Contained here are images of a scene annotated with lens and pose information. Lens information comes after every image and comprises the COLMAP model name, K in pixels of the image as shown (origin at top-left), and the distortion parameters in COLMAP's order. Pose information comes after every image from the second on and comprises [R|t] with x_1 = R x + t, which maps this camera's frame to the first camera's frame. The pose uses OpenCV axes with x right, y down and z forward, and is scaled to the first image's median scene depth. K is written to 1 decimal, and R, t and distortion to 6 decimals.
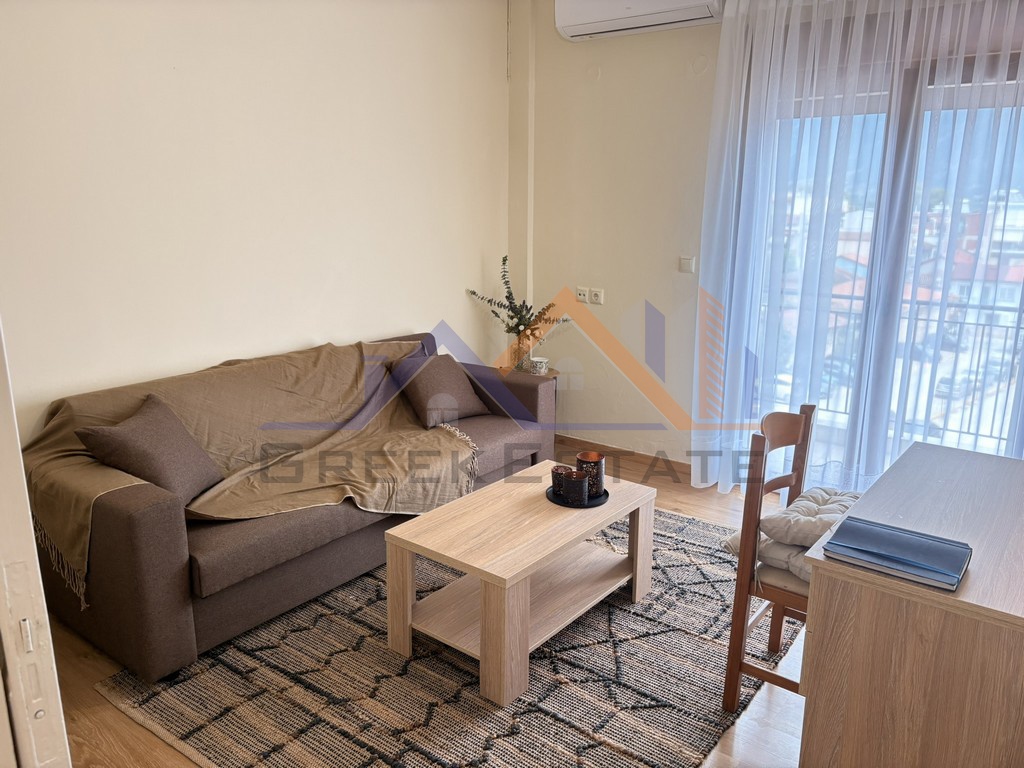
lens RADIAL K [[775.6, 0, 504.8], [0, 775.6, 385.8], [0, 0, 1]] dist [0.051175, -0.055779]
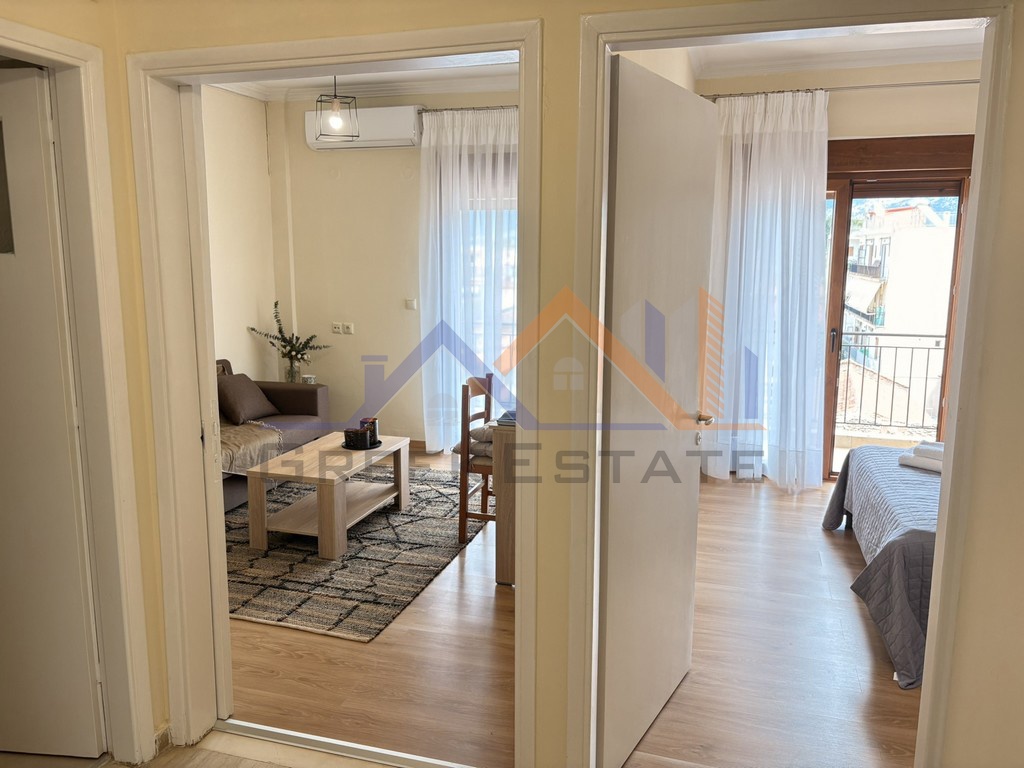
lens RADIAL K [[779.0, 0, 497.5], [0, 779.0, 380.0], [0, 0, 1]] dist [0.018374, -0.002137]
pose [[0.933450, -0.060812, 0.353514, -0.194815], [0.087398, 0.994382, -0.059719, 0.124802], [-0.347896, 0.086641, 0.933521, -0.574429]]
